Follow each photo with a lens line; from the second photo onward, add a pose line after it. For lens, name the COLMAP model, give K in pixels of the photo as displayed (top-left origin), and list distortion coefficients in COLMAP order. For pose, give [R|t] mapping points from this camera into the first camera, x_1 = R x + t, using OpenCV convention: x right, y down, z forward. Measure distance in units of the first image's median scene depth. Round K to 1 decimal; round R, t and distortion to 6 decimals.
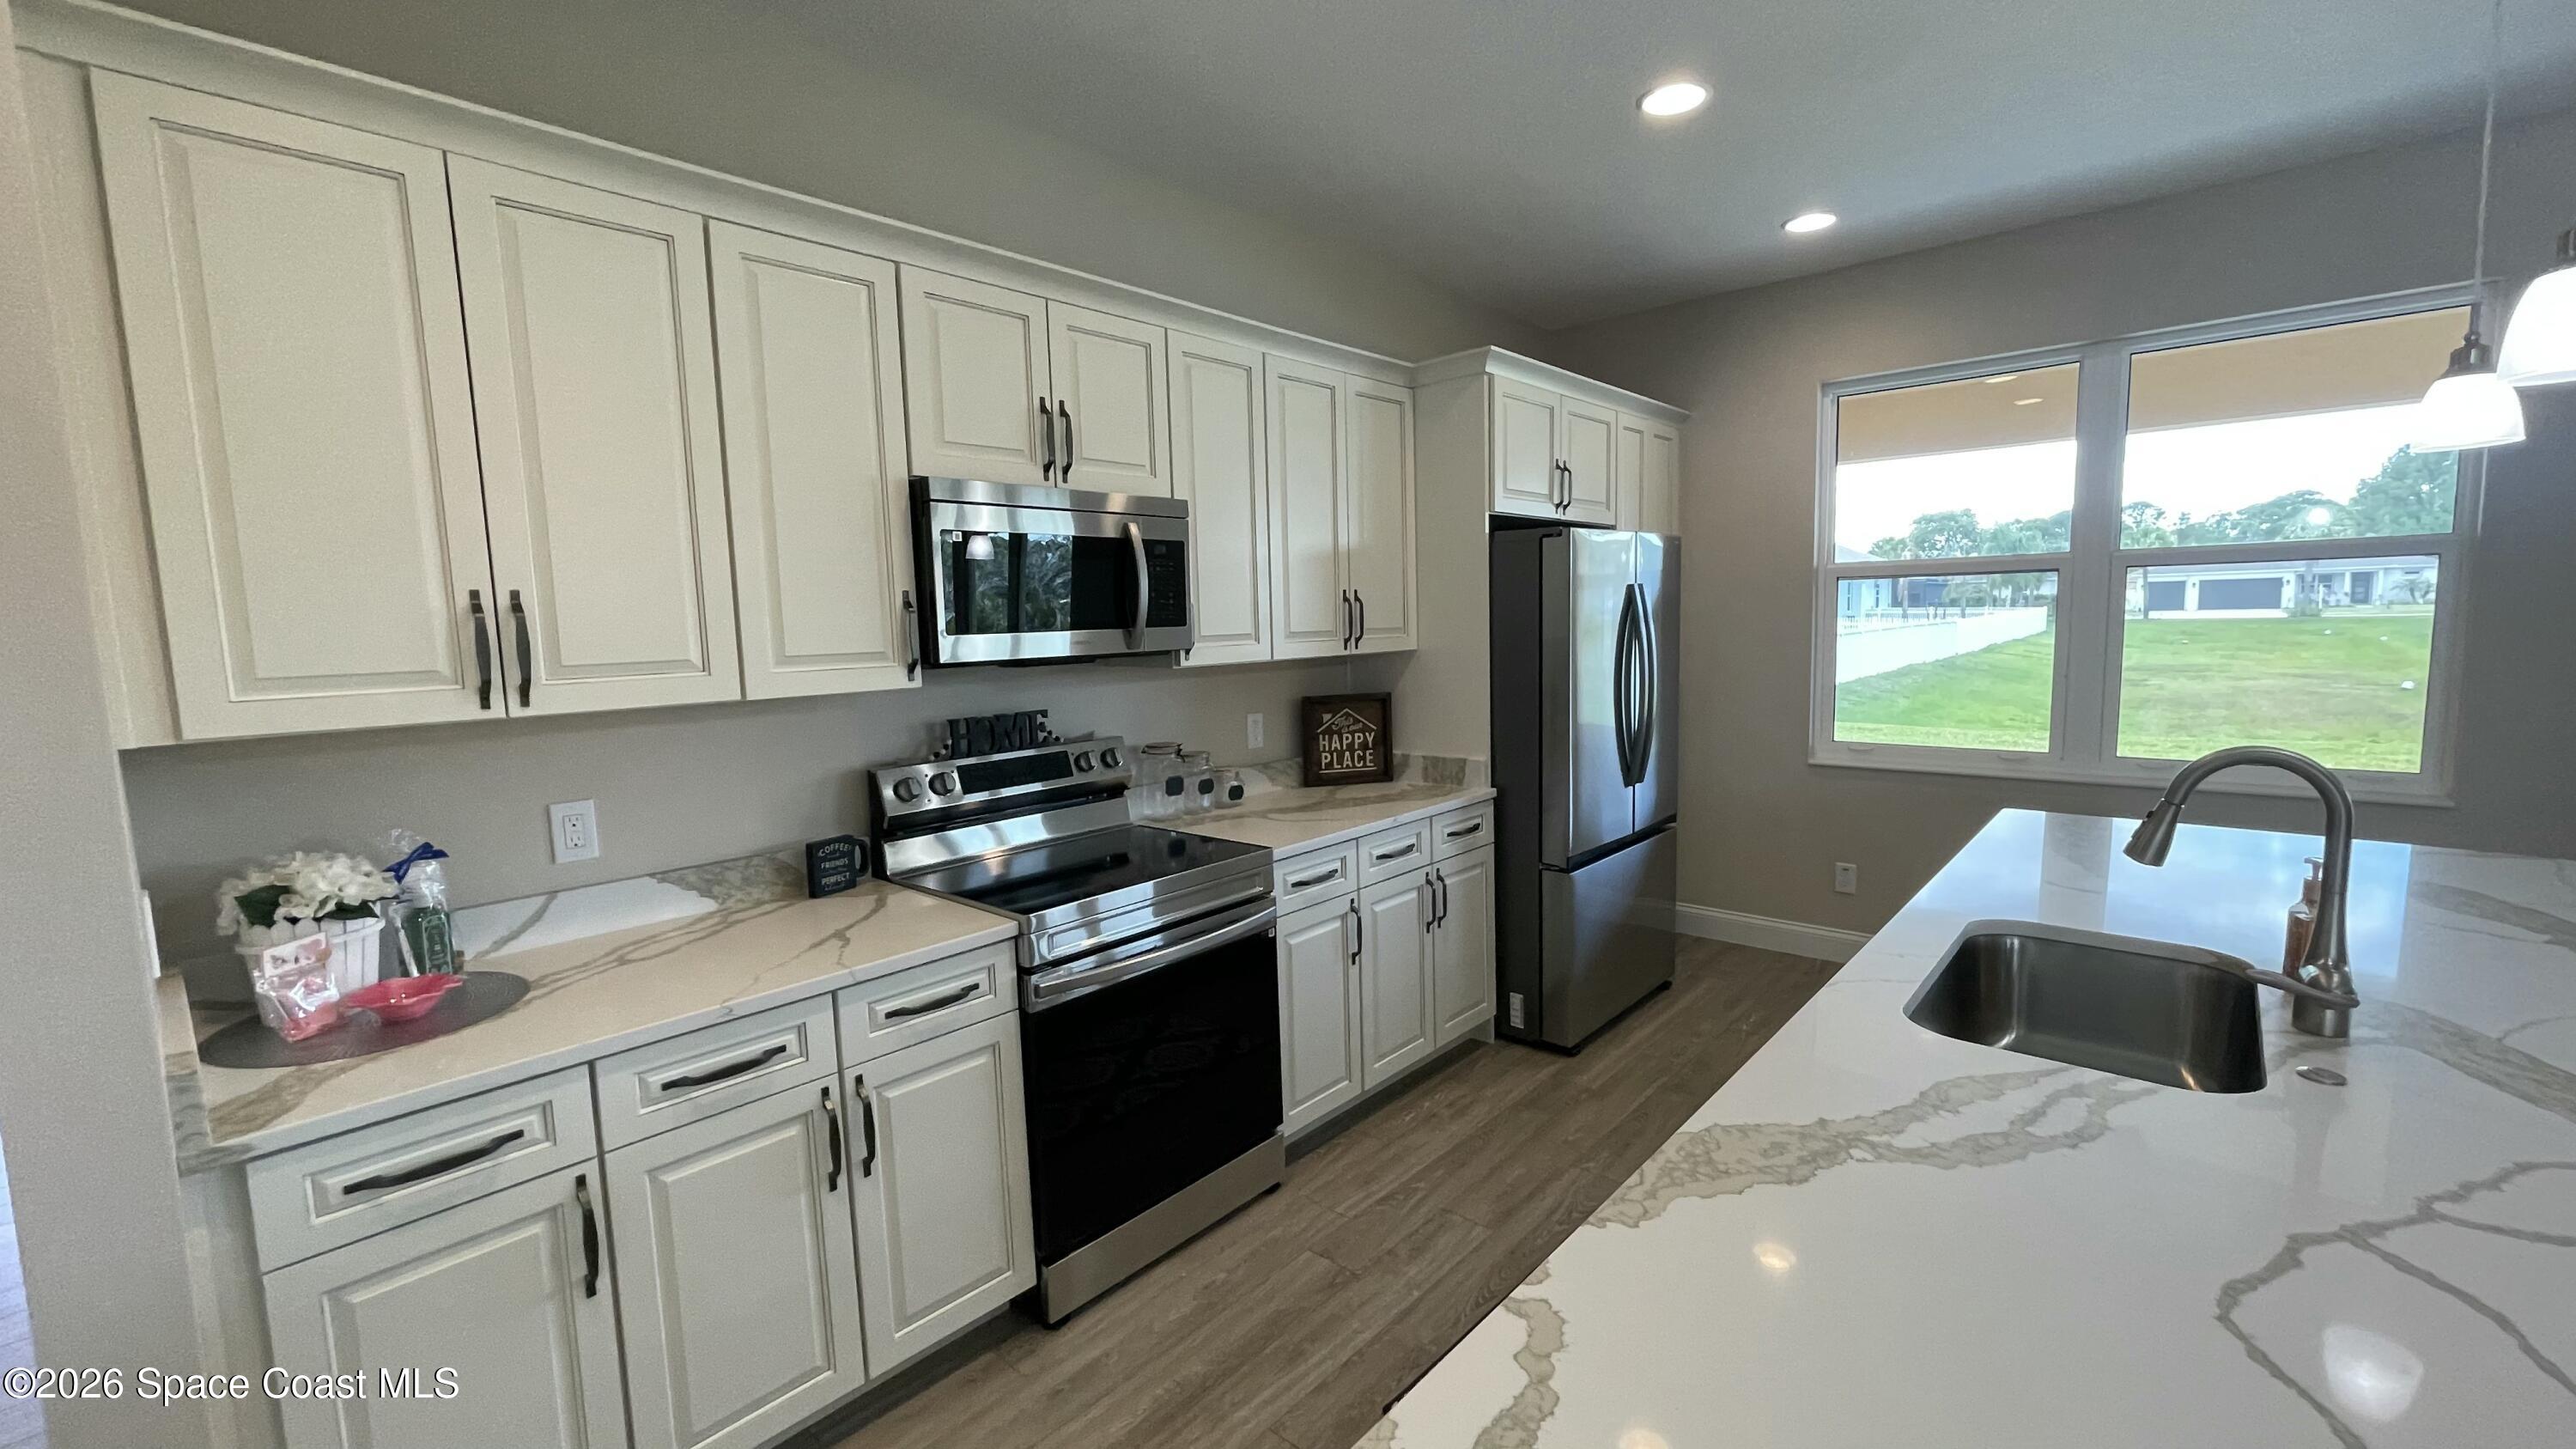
lens RADIAL K [[1037.8, 0, 1283.2], [0, 1037.8, 725.1], [0, 0, 1]] dist [-0.002604, 0.000297]
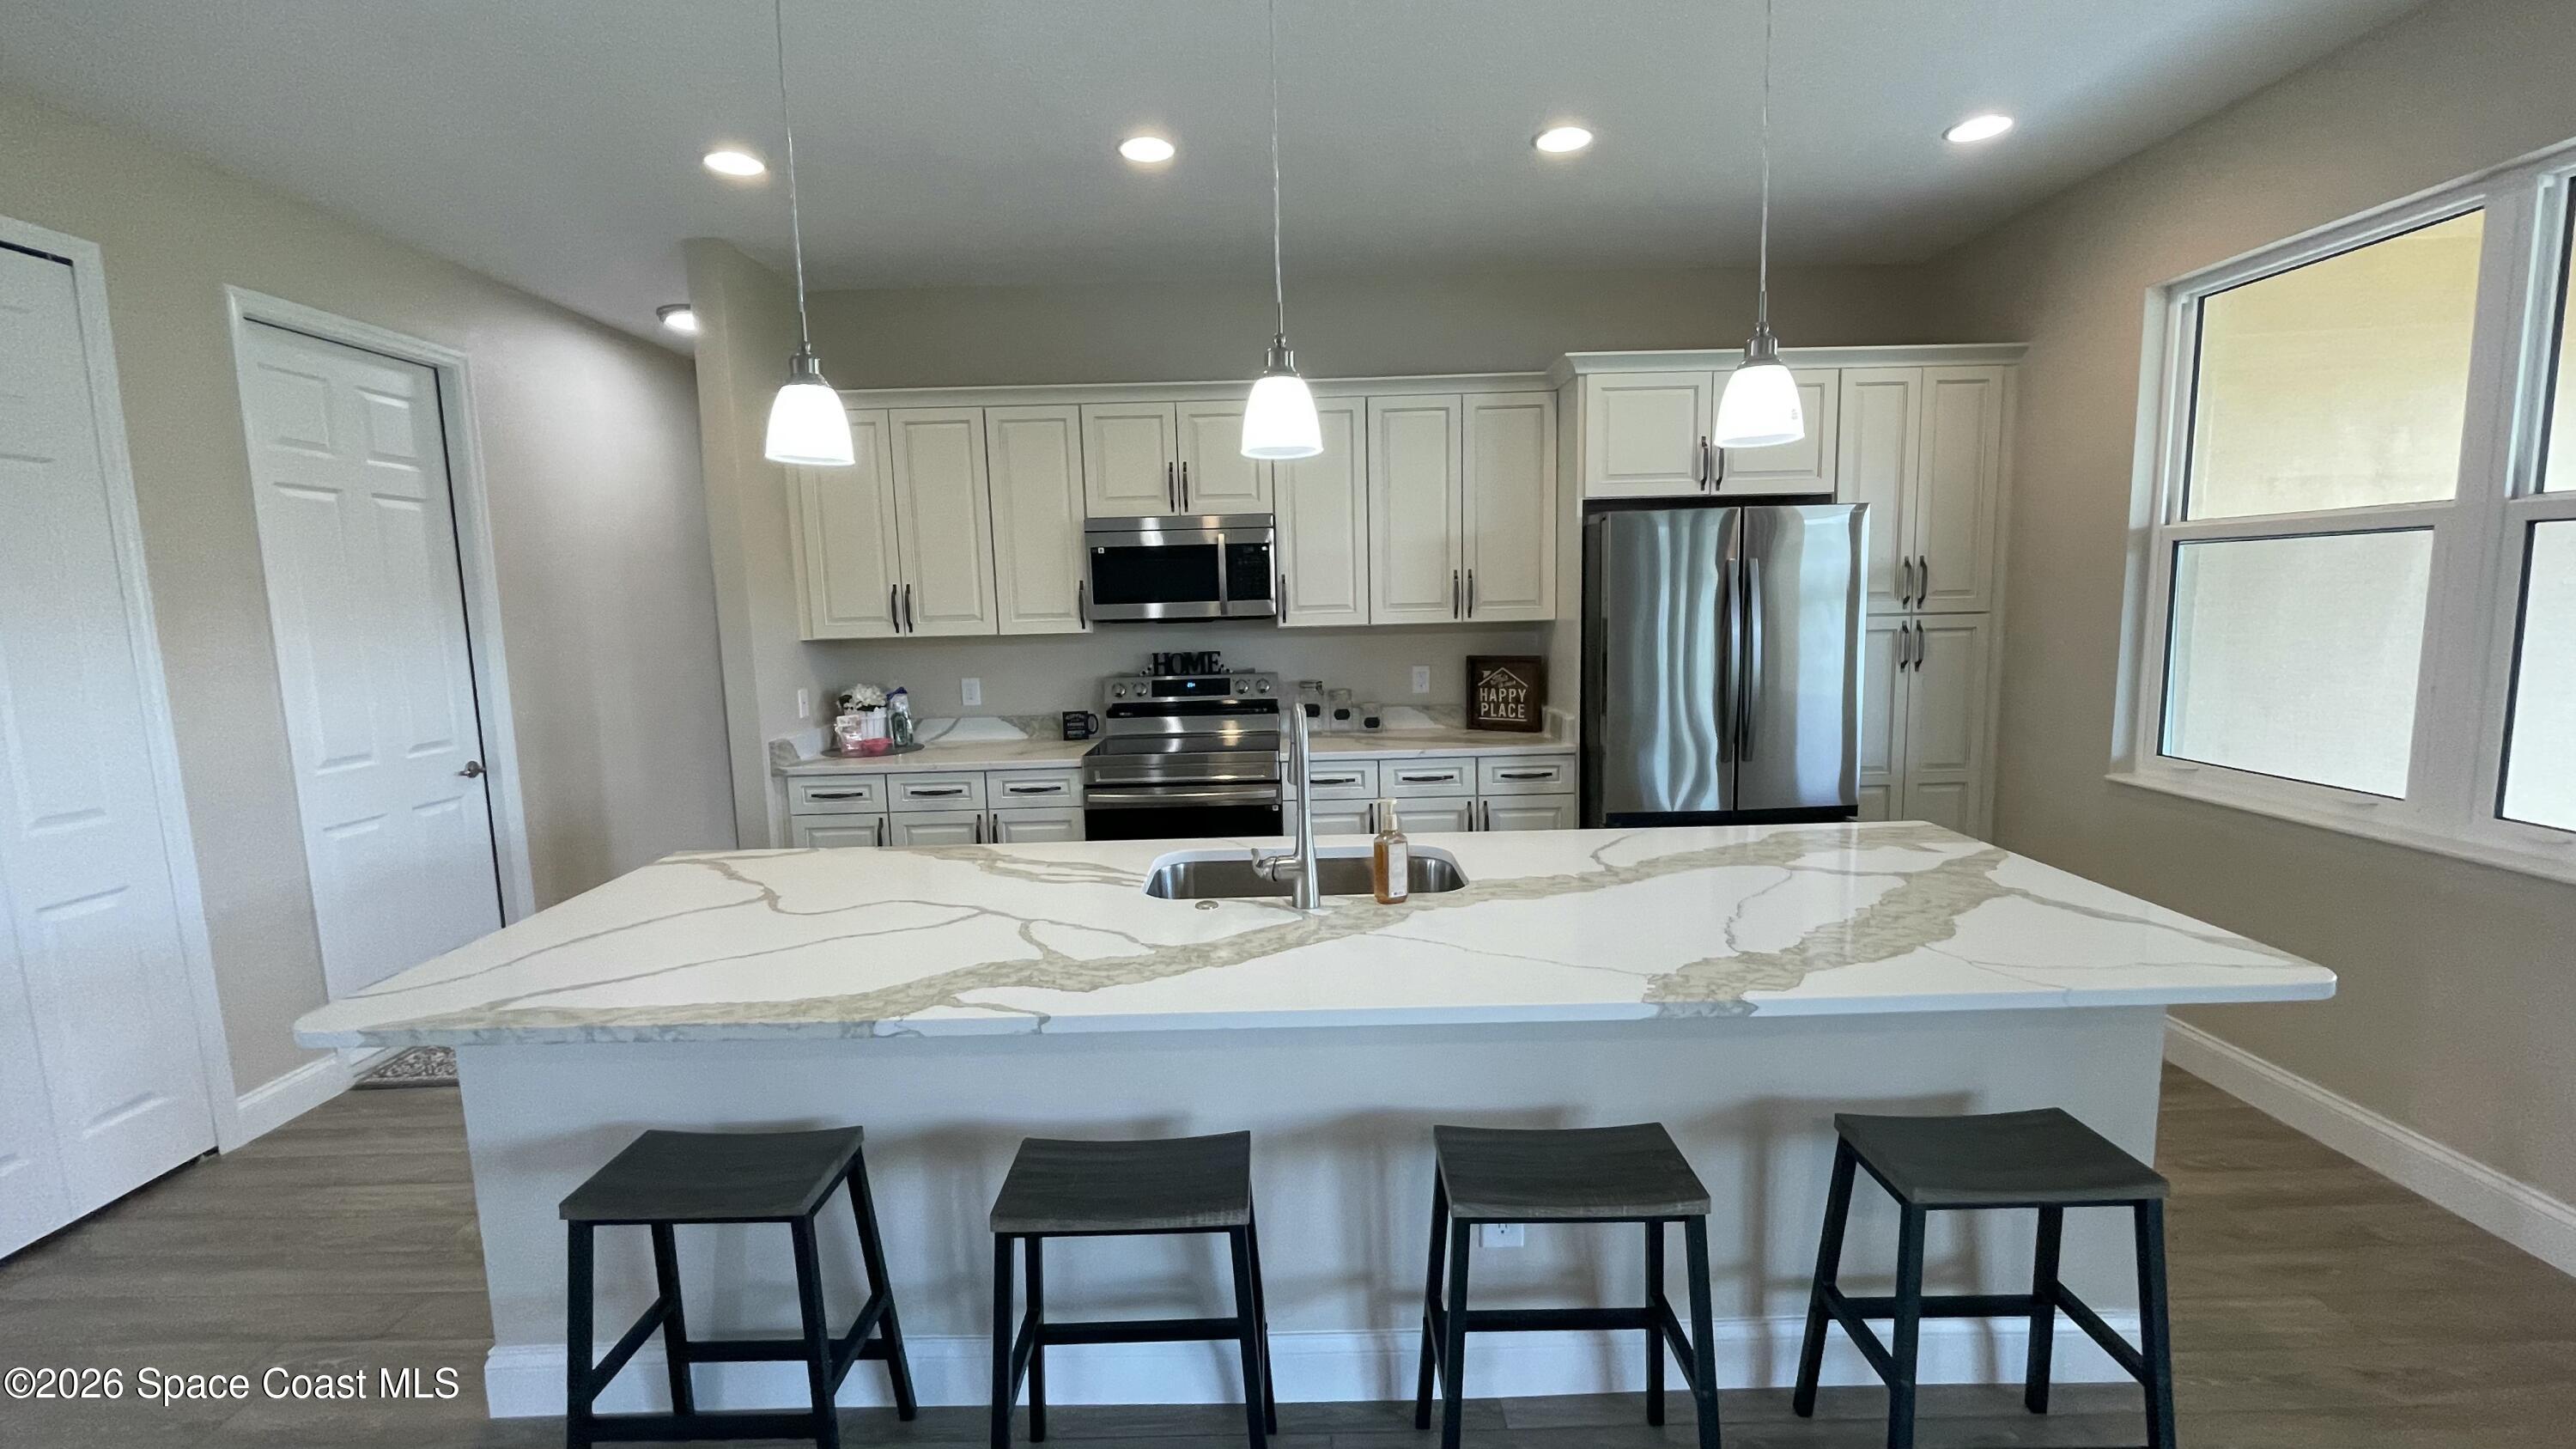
lens RADIAL K [[1037.8, 0, 1283.2], [0, 1037.8, 725.1], [0, 0, 1]] dist [-0.002604, 0.000297]
pose [[0.669653, 0.103022, -0.735494, 1.096726], [-0.070344, 0.994678, 0.075279, -0.031194], [0.739336, 0.001327, 0.673336, 0.009000]]
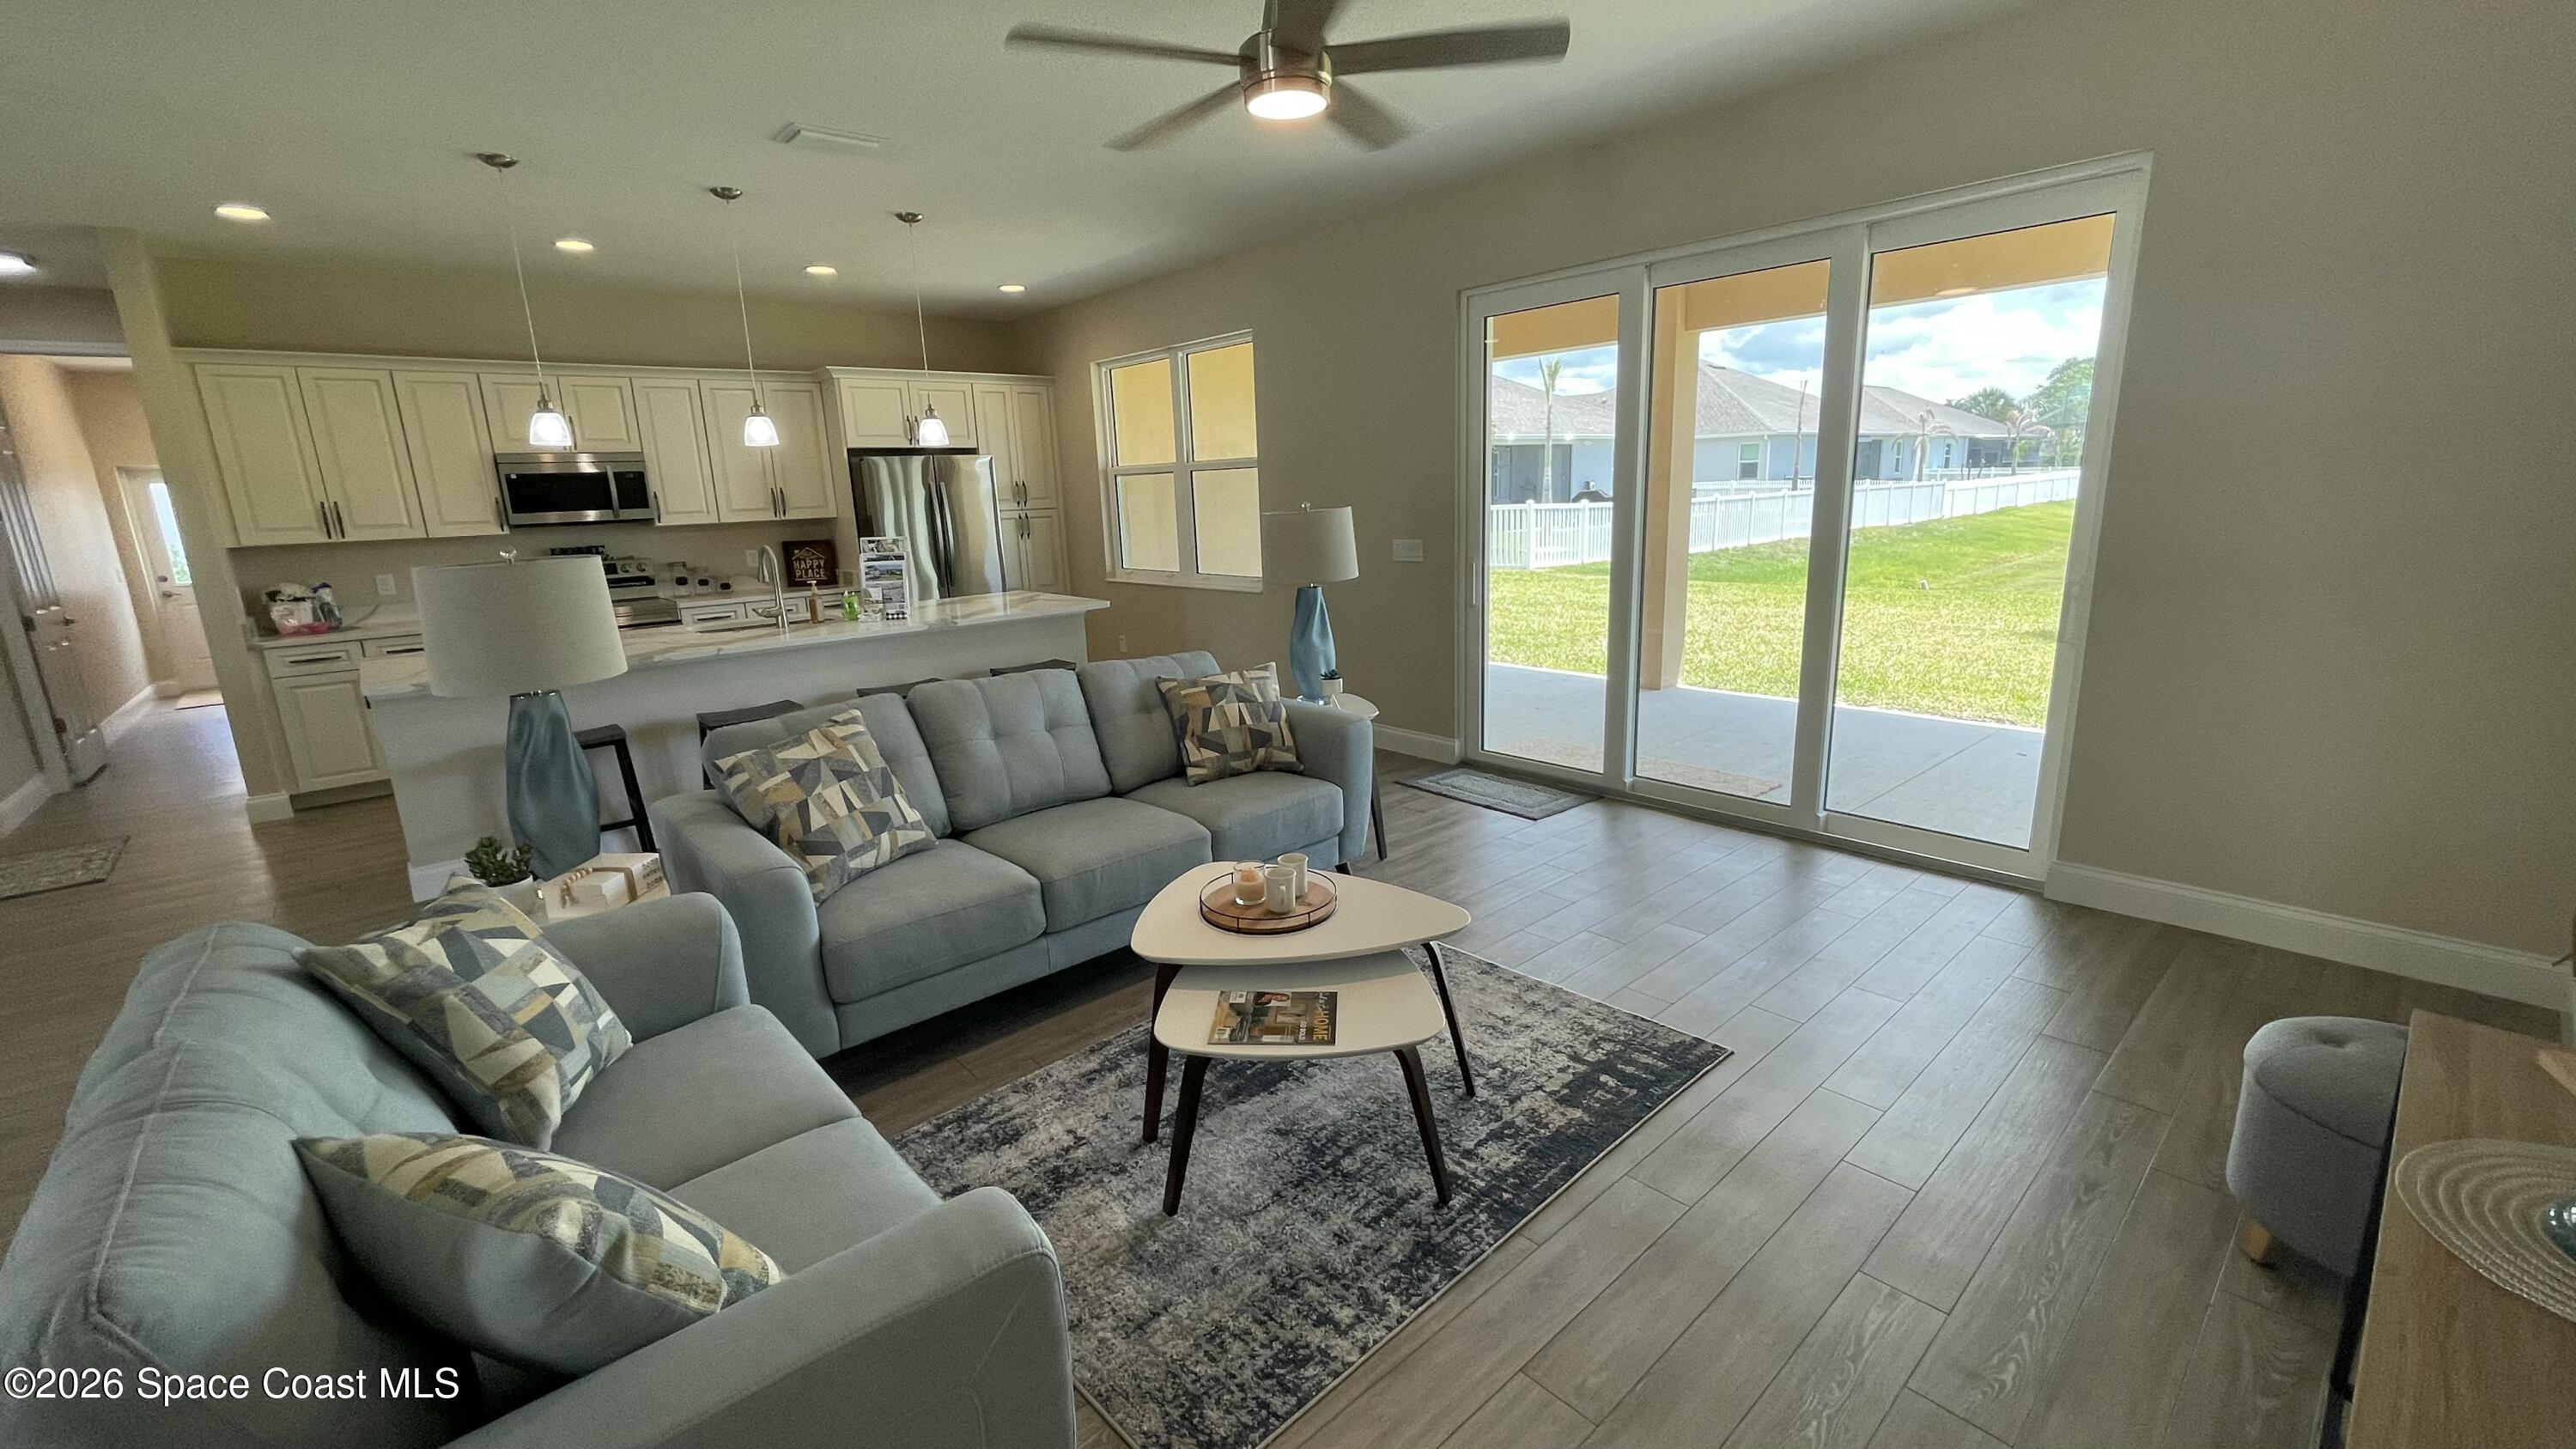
lens RADIAL K [[1037.8, 0, 1283.2], [0, 1037.8, 725.1], [0, 0, 1]] dist [-0.002604, 0.000297]
pose [[0.993273, 0.016693, -0.114587, 1.692622], [-0.002104, 0.991994, 0.126270, 0.096665], [0.115777, -0.125179, 0.985356, -1.265280]]
